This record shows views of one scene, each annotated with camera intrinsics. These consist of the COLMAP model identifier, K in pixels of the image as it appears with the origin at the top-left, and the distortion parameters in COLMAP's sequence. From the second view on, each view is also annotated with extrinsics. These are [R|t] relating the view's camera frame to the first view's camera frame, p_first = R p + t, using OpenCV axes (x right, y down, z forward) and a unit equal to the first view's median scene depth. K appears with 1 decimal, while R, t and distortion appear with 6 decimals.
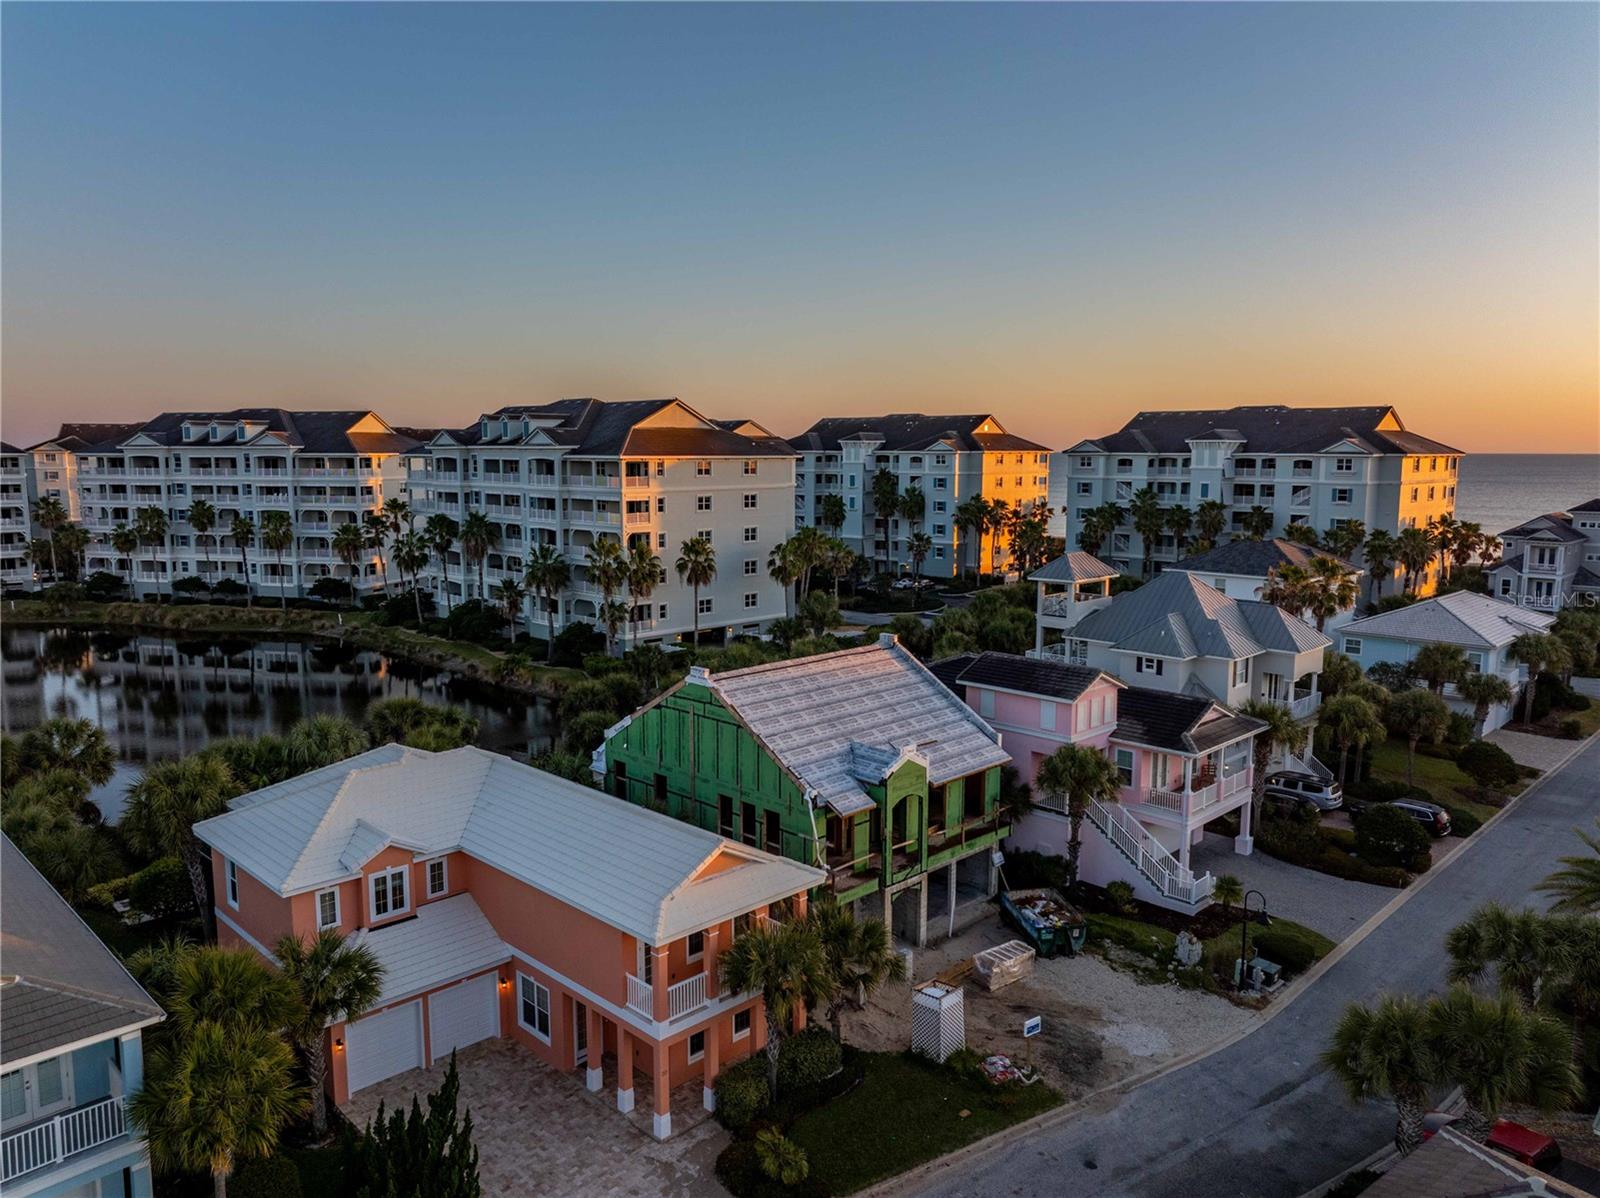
lens RADIAL K [[1123.1, 0, 803.8], [0, 1123.1, 600.0], [0, 0, 1]] dist [-0.007936, -0.001221]
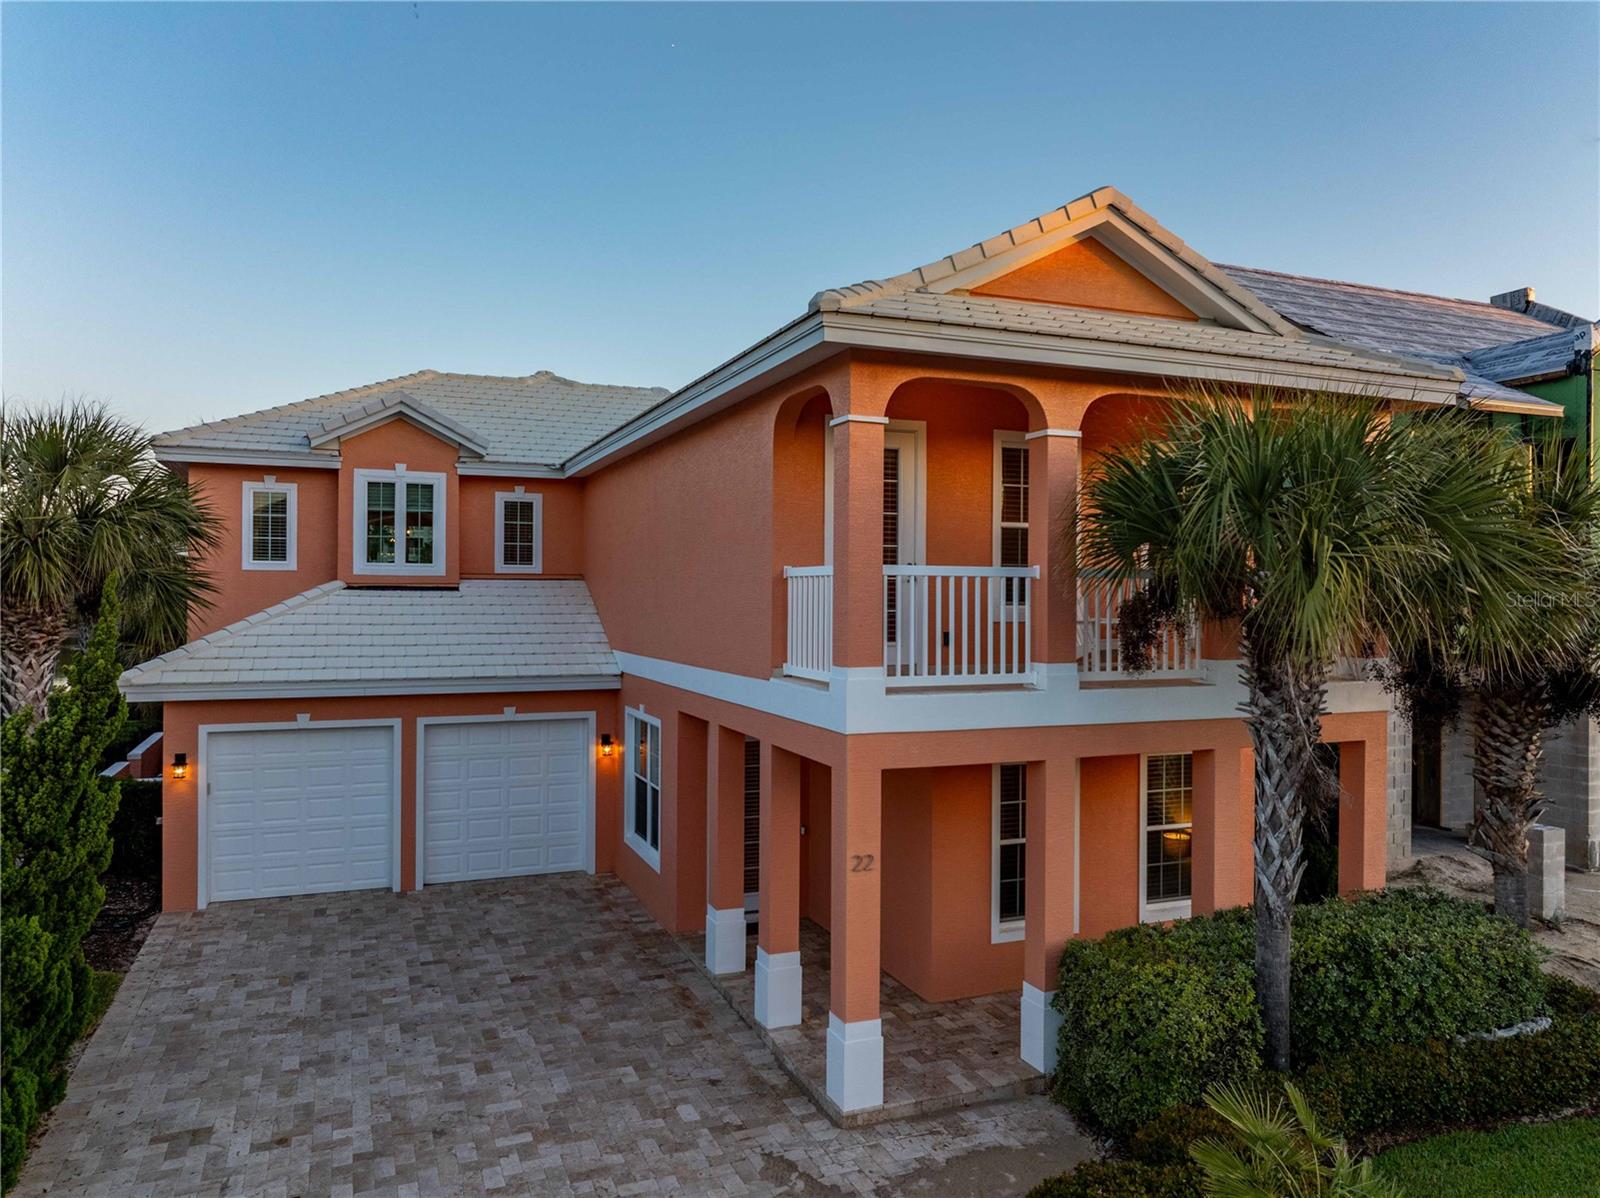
lens RADIAL K [[1115.4, 0, 800.0], [0, 1115.4, 599.0], [0, 0, 1]] dist [-0.004323, -0.006668]
pose [[0.919950, 0.006392, -0.391984, -0.028381], [-0.055914, 0.991785, -0.115051, 0.368815], [0.388028, 0.127758, 0.912750, 0.692561]]
